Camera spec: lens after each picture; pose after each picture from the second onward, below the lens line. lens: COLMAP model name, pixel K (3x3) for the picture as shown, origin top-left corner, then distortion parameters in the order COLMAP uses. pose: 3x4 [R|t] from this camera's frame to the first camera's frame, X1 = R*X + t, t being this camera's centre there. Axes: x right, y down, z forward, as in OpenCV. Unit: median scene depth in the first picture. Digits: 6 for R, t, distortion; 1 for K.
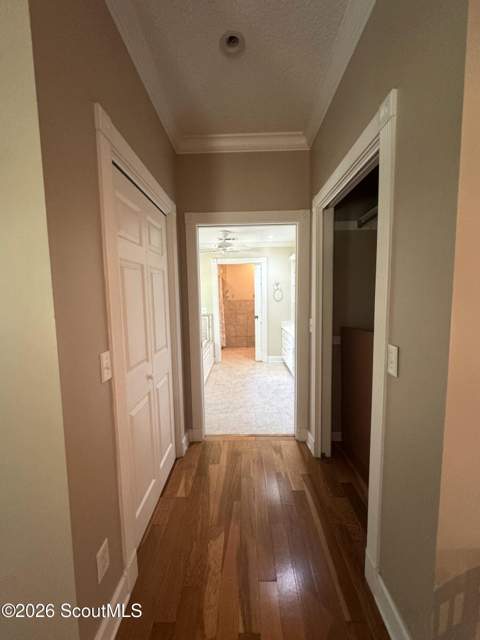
lens RADIAL K [[264.1, 0, 240.0], [0, 264.1, 320.0], [0, 0, 1]] dist [-0.001679, -0.000099]
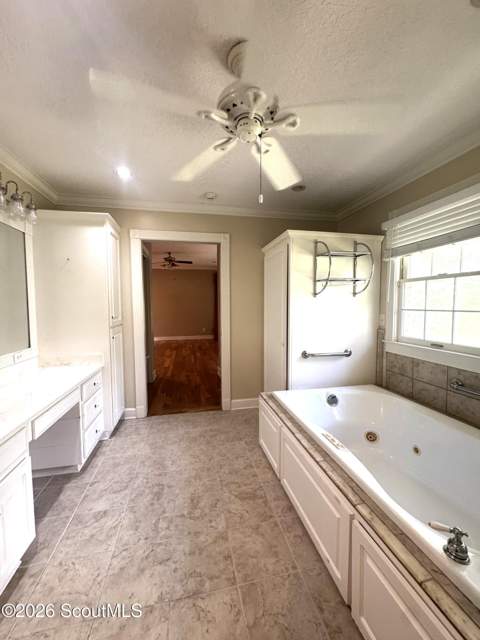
lens RADIAL K [[264.1, 0, 240.0], [0, 264.1, 320.0], [0, 0, 1]] dist [-0.001679, -0.000099]
pose [[-0.977107, 0.034761, -0.209888, 0.027274], [0.001690, 0.987799, 0.155728, -0.142077], [0.212740, 0.151808, -0.965244, 1.799388]]
